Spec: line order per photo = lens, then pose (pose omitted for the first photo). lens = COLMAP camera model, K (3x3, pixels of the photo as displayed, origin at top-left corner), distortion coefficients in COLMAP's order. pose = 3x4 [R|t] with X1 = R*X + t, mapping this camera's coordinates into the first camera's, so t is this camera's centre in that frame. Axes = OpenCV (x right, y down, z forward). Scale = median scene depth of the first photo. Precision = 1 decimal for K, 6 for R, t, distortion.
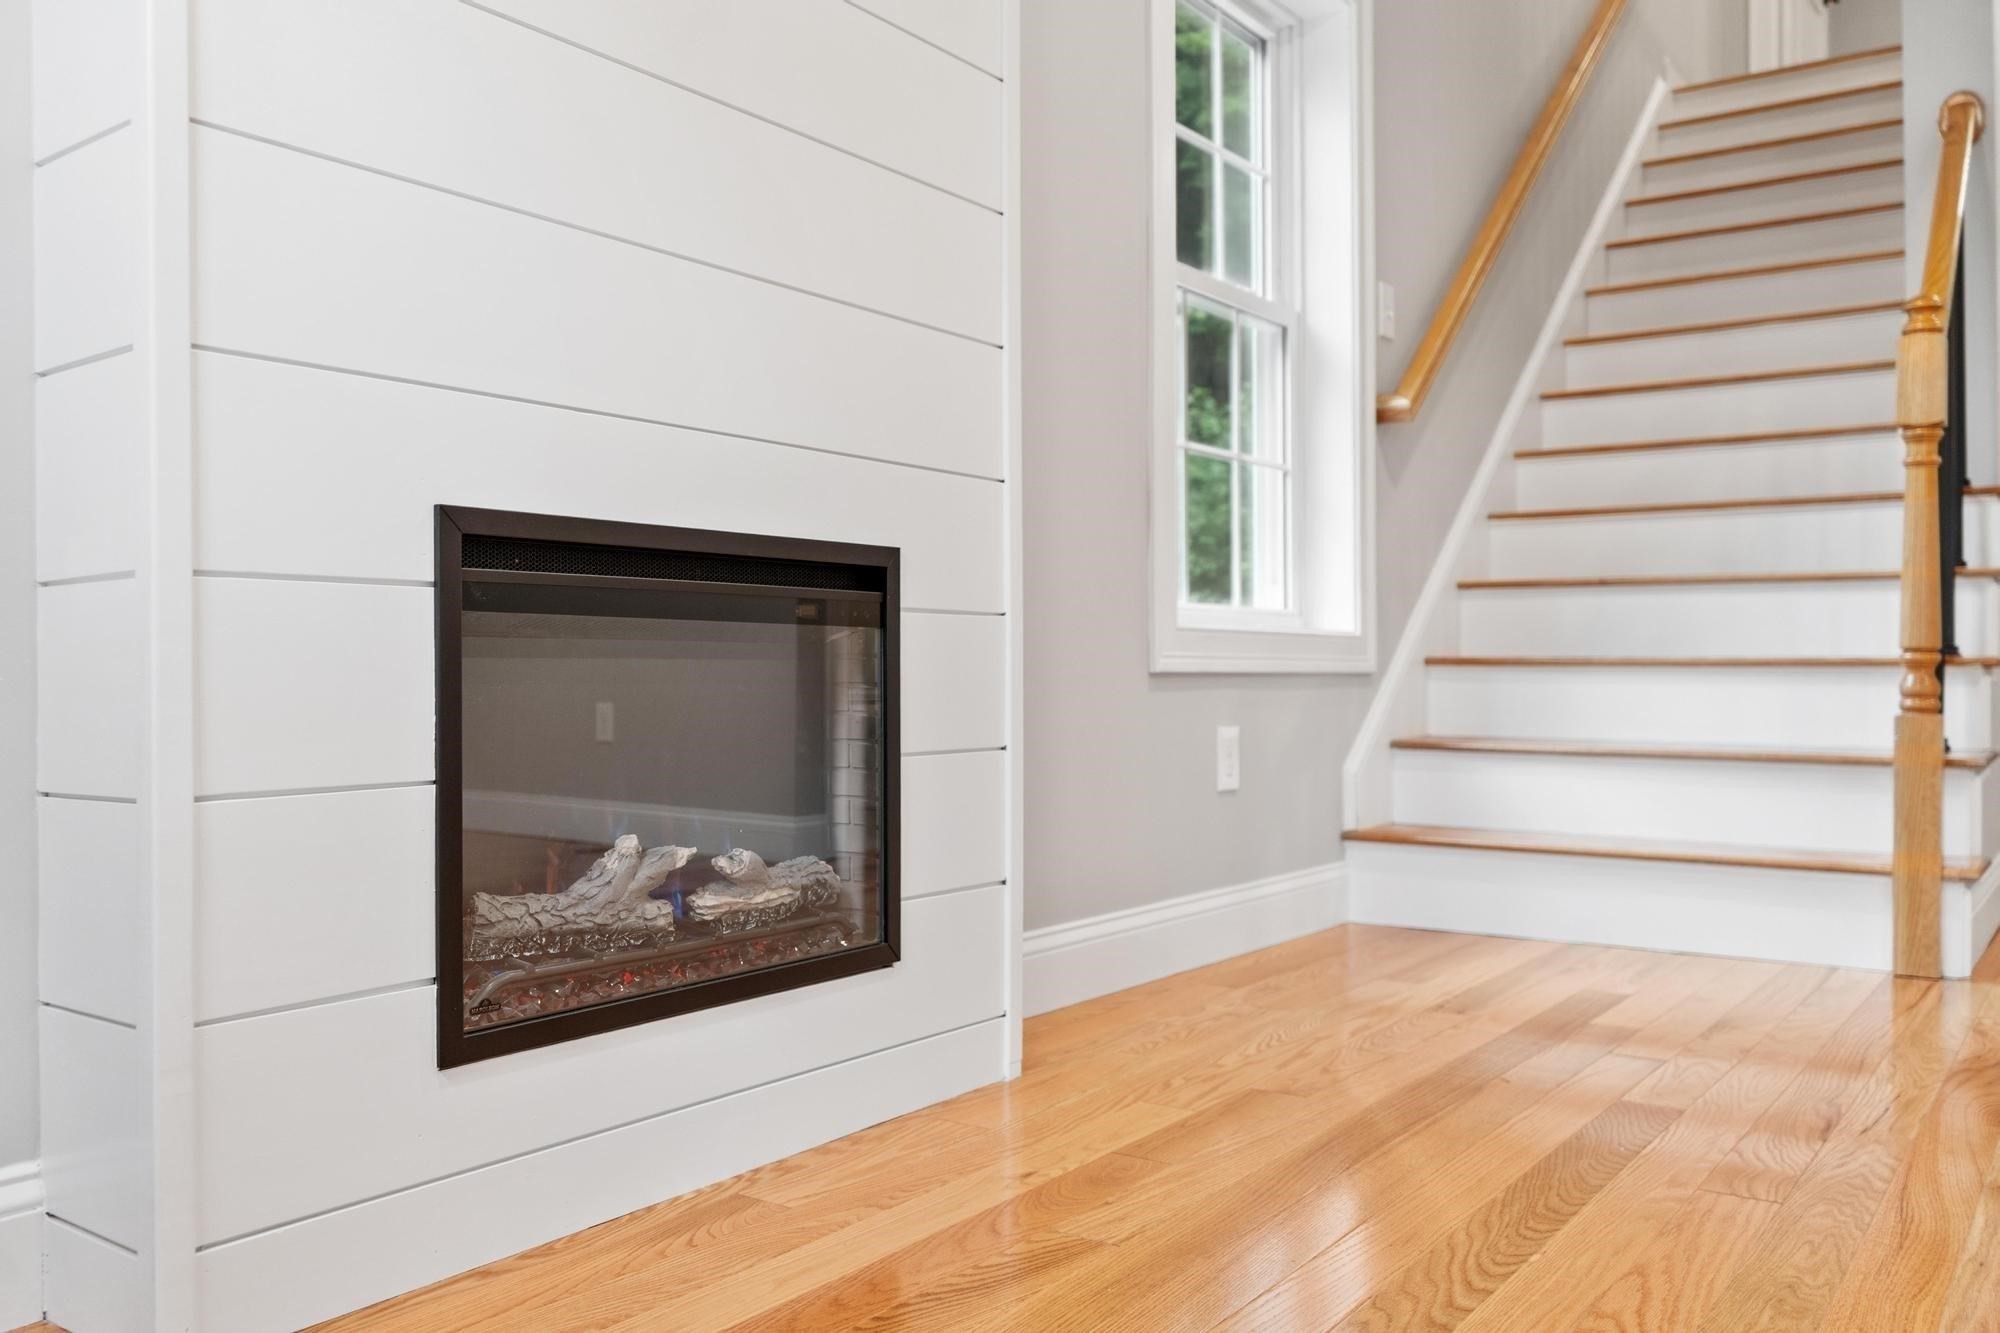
lens RADIAL K [[1599.0, 0, 1000.0], [0, 1599.0, 666.5], [0, 0, 1]] dist [-0.002216, -0.000830]
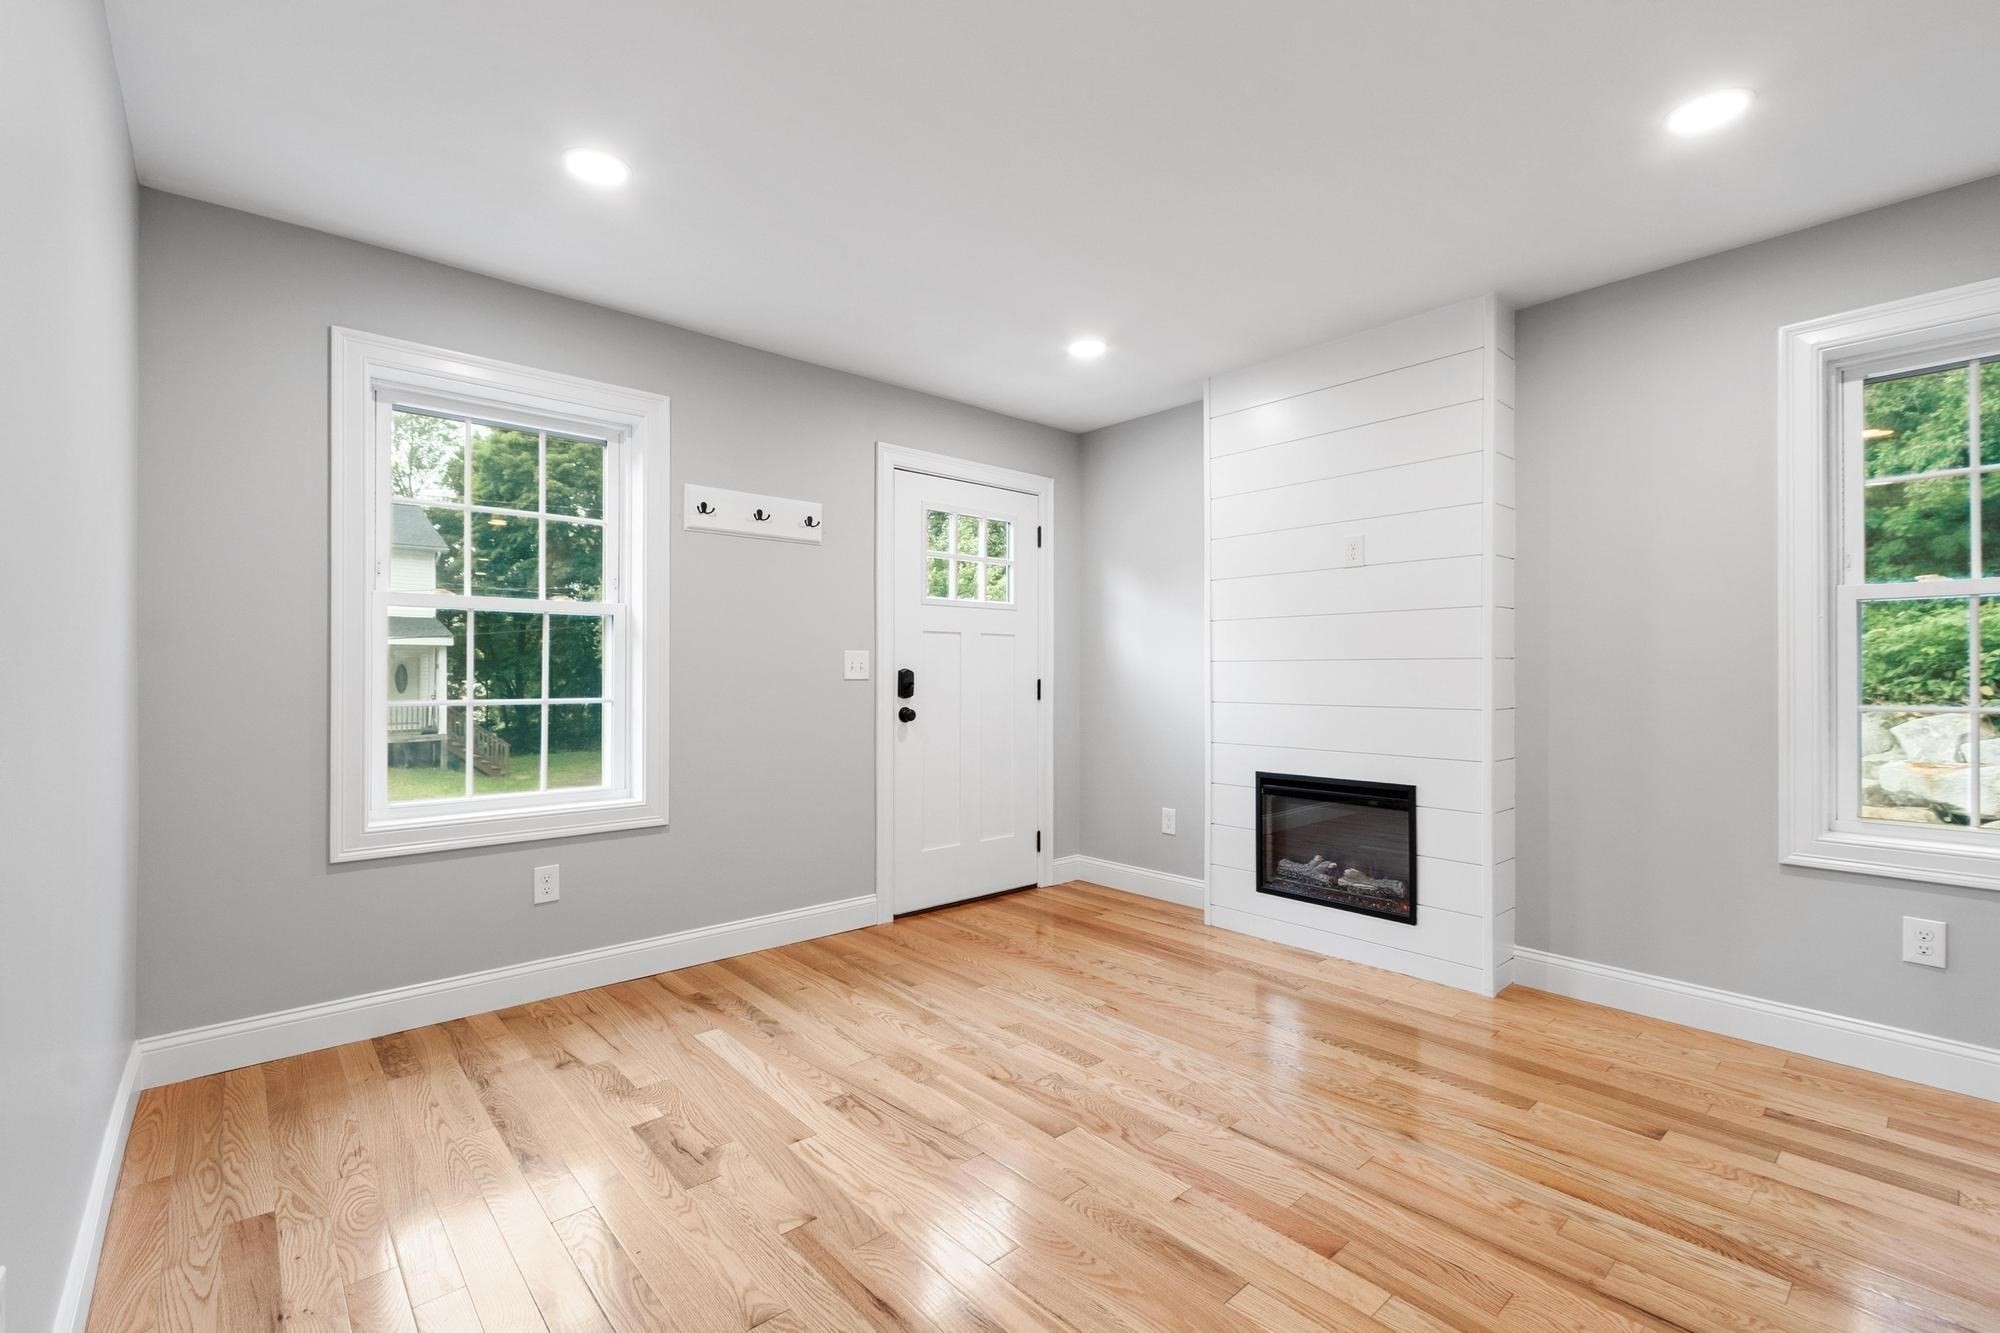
lens RADIAL K [[887.8, 0, 1010.8], [0, 887.8, 663.3], [0, 0, 1]] dist [-0.000428, 0.000140]
pose [[-0.212162, -0.005916, -0.977217, 1.944754], [0.005235, 0.999960, -0.007191, -0.333861], [0.977221, -0.006641, -0.212123, 0.703709]]
